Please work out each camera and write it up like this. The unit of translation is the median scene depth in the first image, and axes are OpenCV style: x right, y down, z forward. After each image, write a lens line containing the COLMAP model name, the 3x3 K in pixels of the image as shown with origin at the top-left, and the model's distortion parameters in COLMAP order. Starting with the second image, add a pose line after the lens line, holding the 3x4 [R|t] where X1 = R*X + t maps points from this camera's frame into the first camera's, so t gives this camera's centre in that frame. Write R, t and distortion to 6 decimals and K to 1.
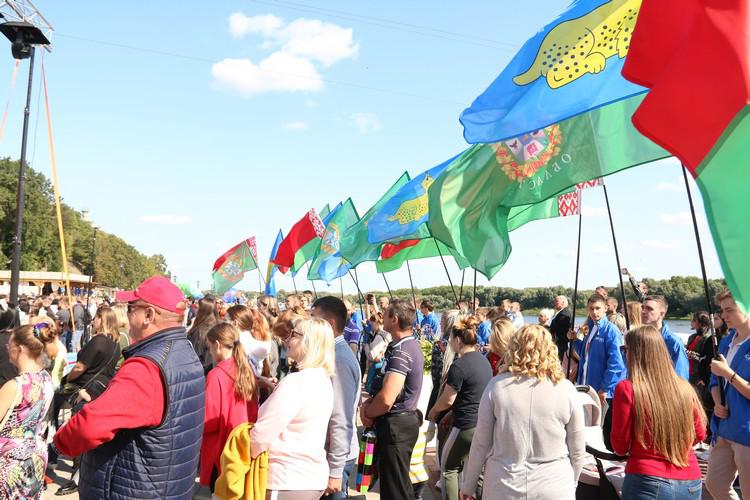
lens RADIAL K [[642.1, 0, 373.7], [0, 642.1, 252.6], [0, 0, 1]] dist [-0.087244, 0.004555]
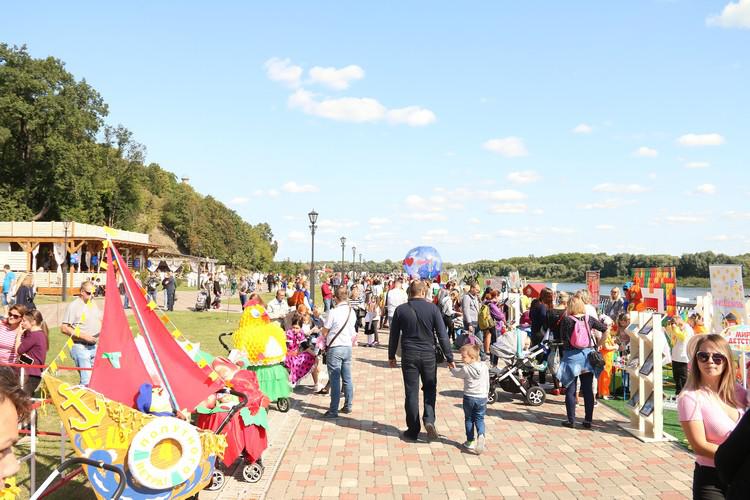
lens RADIAL K [[642.1, 0, 376.1], [0, 642.1, 249.3], [0, 0, 1]] dist [-0.087244, 0.004555]
pose [[0.988188, -0.015175, -0.152494, -0.065527], [0.021376, 0.999006, 0.039106, 0.013229], [0.151749, -0.041904, 0.987530, 0.191536]]
